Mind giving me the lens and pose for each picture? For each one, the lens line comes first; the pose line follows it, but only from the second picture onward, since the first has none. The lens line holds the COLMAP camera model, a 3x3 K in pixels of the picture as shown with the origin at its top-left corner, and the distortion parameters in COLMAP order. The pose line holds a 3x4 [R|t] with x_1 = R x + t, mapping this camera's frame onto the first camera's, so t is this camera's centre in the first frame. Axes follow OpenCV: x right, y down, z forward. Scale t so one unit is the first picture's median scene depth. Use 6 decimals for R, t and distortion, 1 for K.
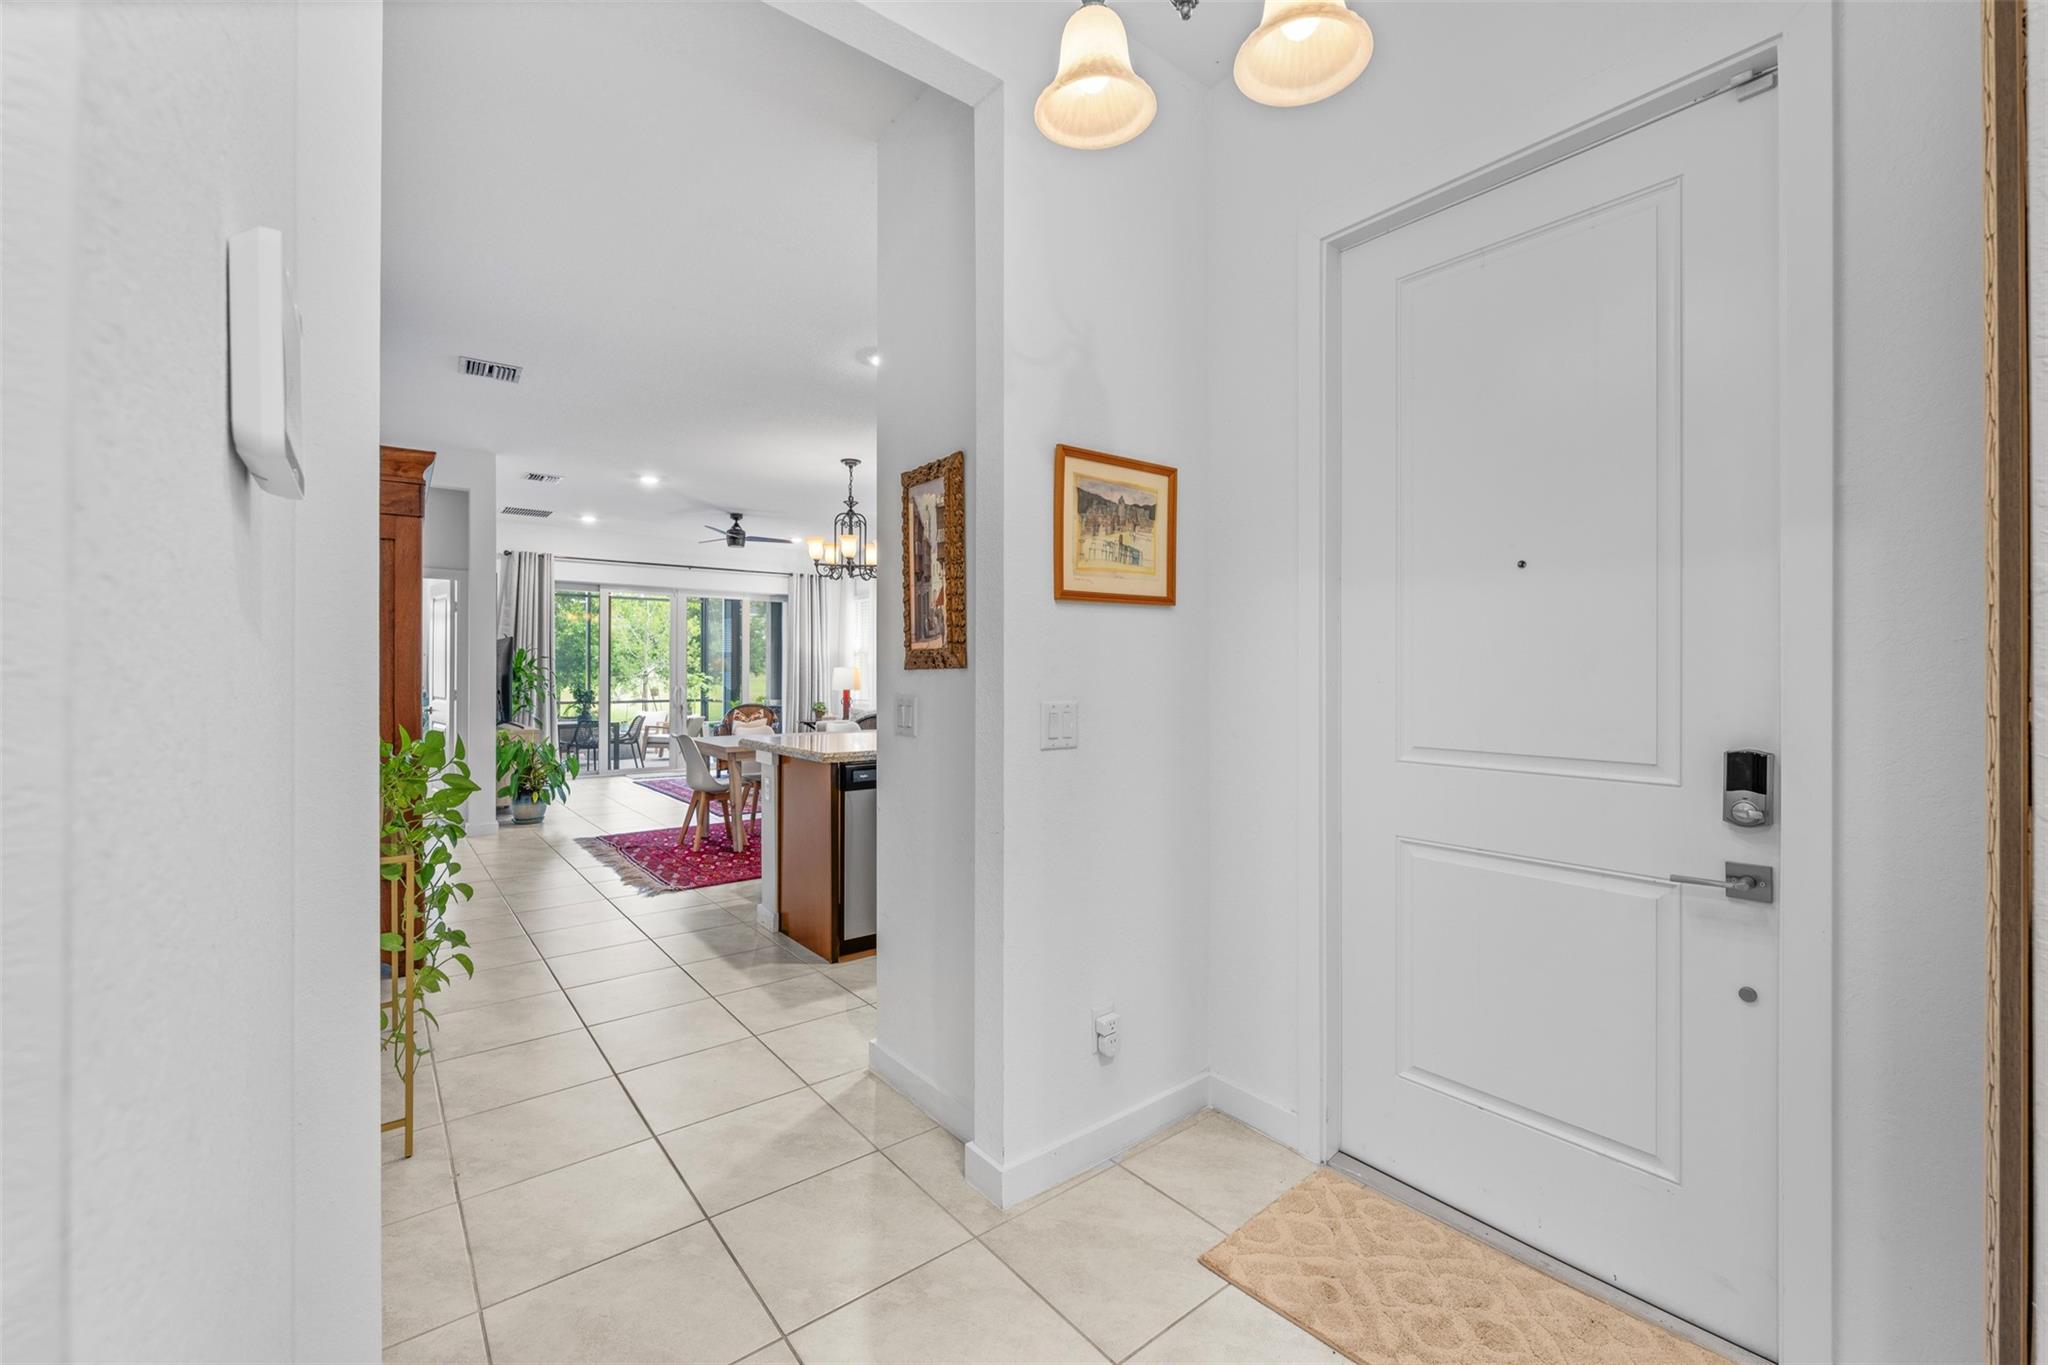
lens RADIAL K [[817.0, 0, 1016.2], [0, 817.0, 670.5], [0, 0, 1]] dist [-0.001724, 0.000306]
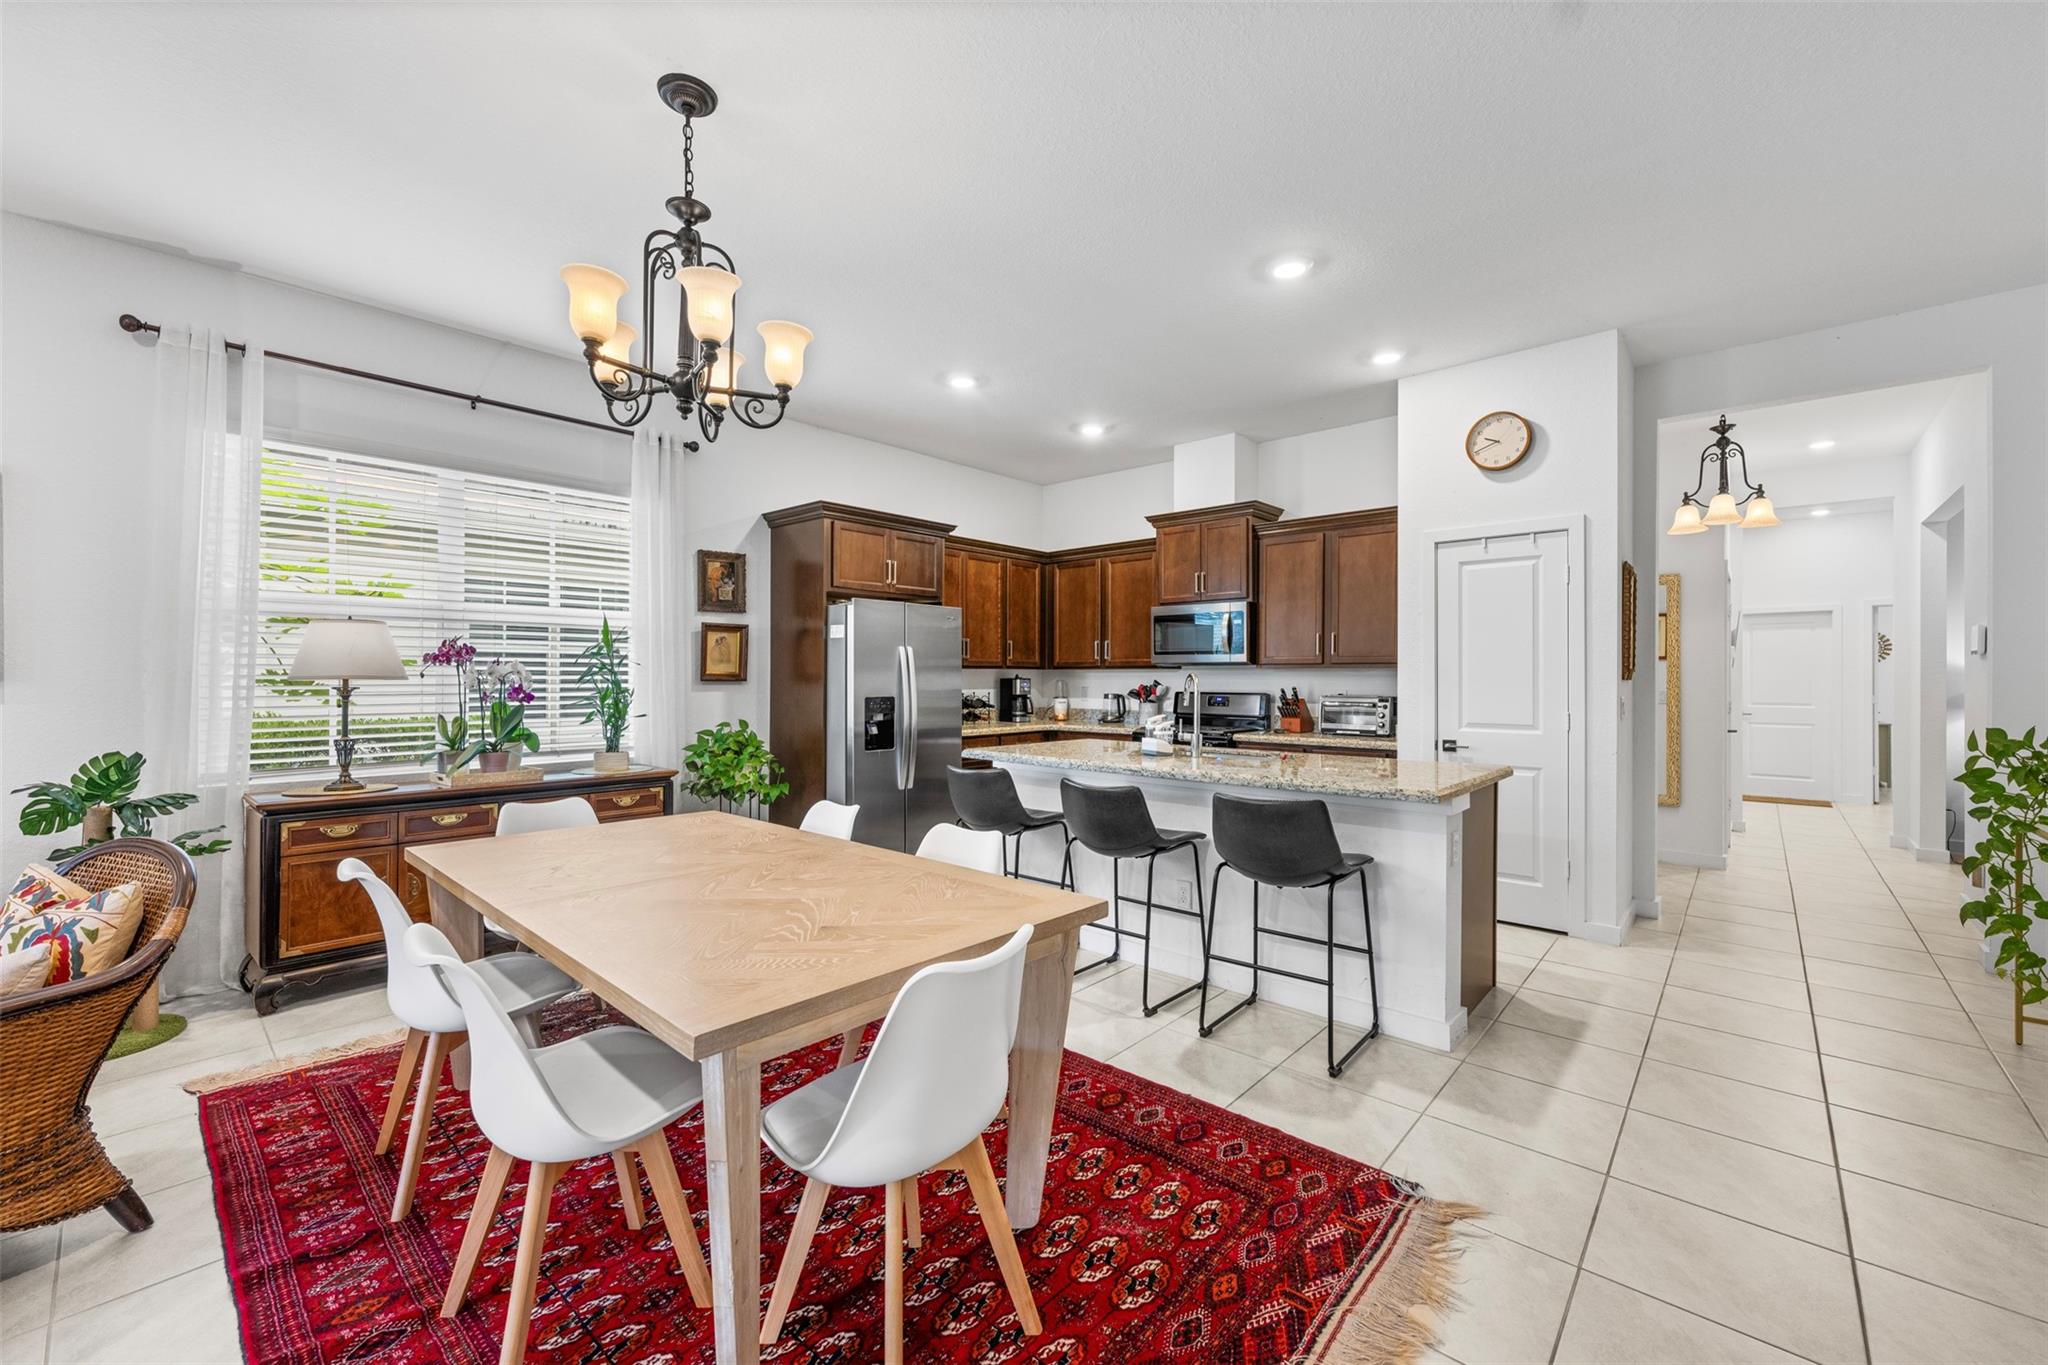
lens RADIAL K [[817.0, 0, 1028.7], [0, 817.0, 676.3], [0, 0, 1]] dist [-0.001724, 0.000306]
pose [[-0.167108, 0.001216, 0.985938, -0.431594], [-0.004004, 0.999990, -0.001912, -0.000778], [-0.985930, -0.004267, -0.167102, 0.679125]]
